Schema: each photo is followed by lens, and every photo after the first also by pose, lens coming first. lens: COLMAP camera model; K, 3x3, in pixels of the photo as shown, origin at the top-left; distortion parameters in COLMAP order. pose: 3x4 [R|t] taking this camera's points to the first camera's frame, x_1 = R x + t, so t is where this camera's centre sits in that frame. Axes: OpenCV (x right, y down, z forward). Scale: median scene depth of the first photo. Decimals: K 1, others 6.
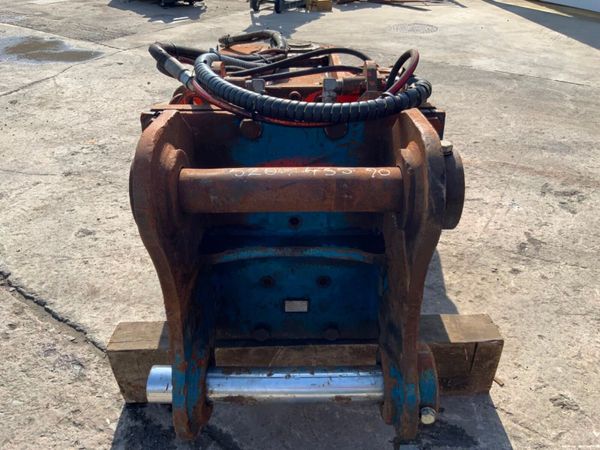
lens RADIAL K [[502.0, 0, 300.0], [0, 502.0, 225.0], [0, 0, 1]] dist [0.035530, -0.070065]
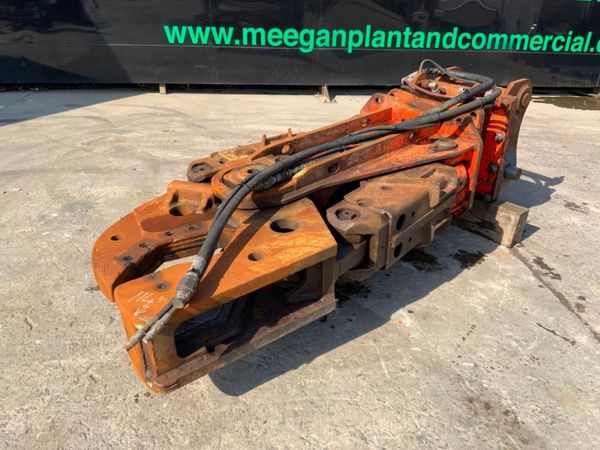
lens RADIAL K [[494.9, 0, 300.0], [0, 494.9, 225.0], [0, 0, 1]] dist [0.102400, -0.208443]
pose [[-0.676416, -0.342327, 0.652130, -0.884859], [0.360453, 0.618277, 0.698432, -1.211533], [-0.642289, 0.707493, -0.294820, 1.786429]]
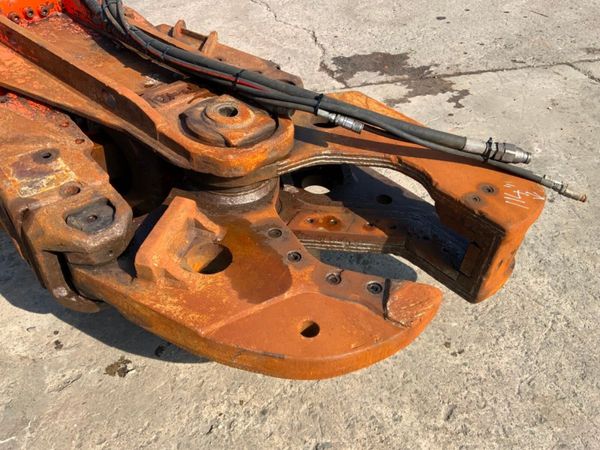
lens RADIAL K [[494.9, 0, 300.0], [0, 494.9, 225.0], [0, 0, 1]] dist [0.102400, -0.208443]
pose [[-0.655964, 0.481867, -0.580961, 0.443586], [-0.389736, 0.442918, 0.807421, -1.084896], [0.646388, 0.756061, -0.102737, 1.697580]]
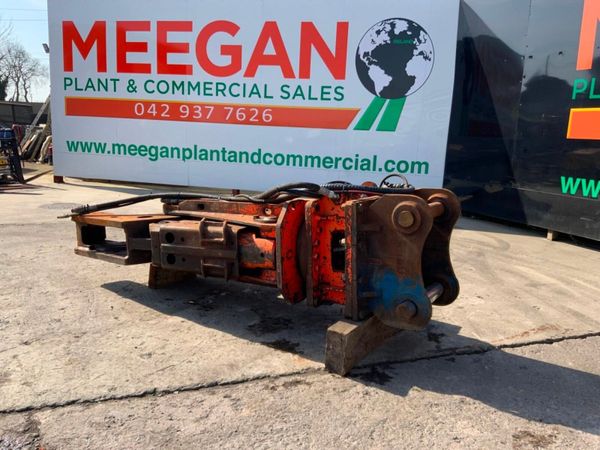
lens RADIAL K [[494.9, 0, 300.0], [0, 494.9, 225.0], [0, 0, 1]] dist [0.102400, -0.208443]
pose [[0.547417, -0.119676, 0.828259, -1.474988], [0.397796, 0.907969, -0.131719, 0.045308], [-0.736270, 0.401583, 0.544644, -0.010927]]
